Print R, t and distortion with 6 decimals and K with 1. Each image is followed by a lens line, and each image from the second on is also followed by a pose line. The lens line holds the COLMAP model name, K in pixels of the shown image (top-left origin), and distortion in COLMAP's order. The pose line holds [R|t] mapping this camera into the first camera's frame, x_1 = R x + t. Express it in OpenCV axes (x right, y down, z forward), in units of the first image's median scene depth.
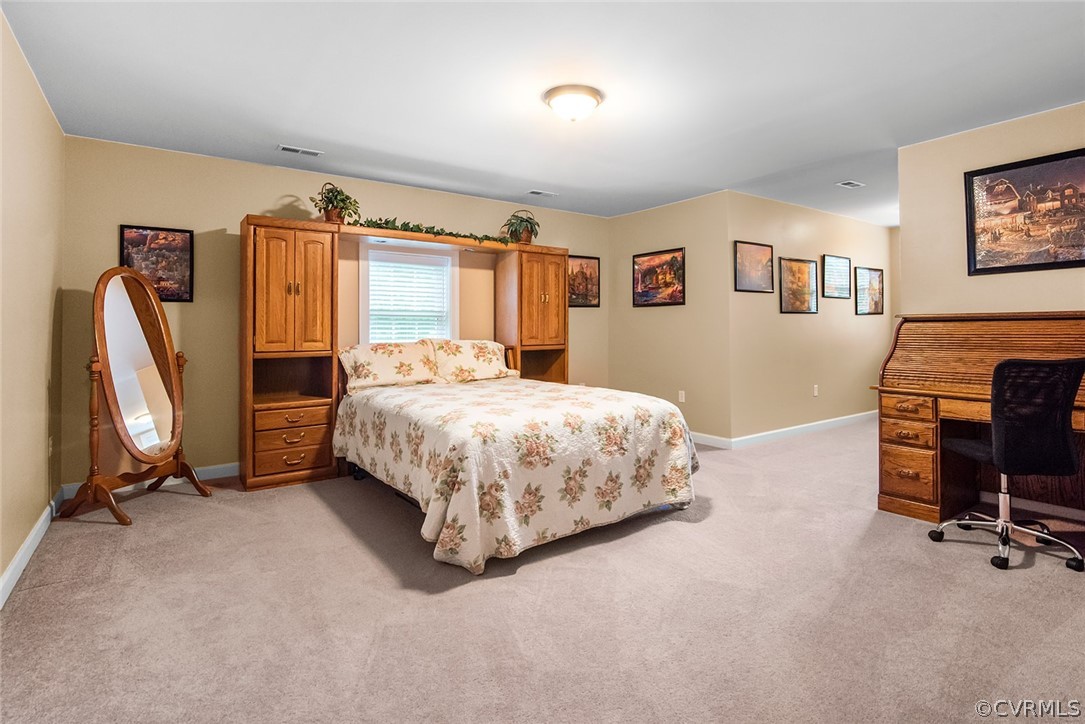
lens RADIAL K [[530.1, 0, 541.7], [0, 530.1, 327.0], [0, 0, 1]] dist [-0.016106, -0.000057]
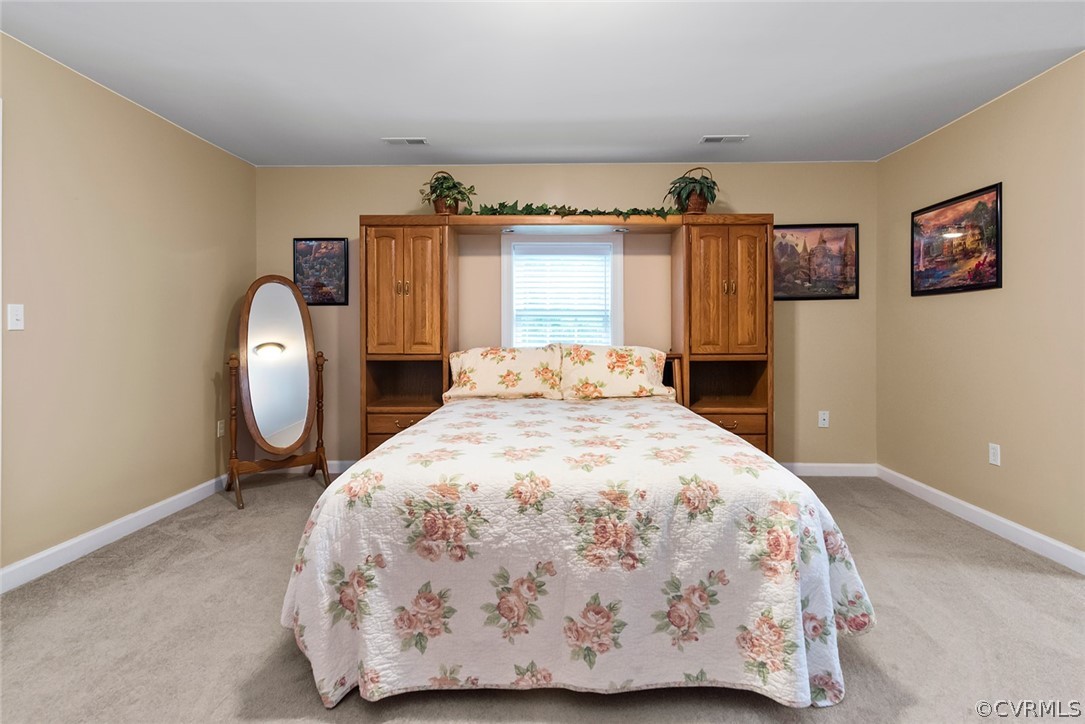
lens RADIAL K [[522.6, 0, 542.5], [0, 522.6, 331.3], [0, 0, 1]] dist [0.008628, -0.000442]
pose [[0.805181, 0.002437, -0.593024, 0.317412], [-0.000066, 0.999992, 0.004020, 0.001219], [0.593029, -0.003197, 0.805175, 0.423390]]
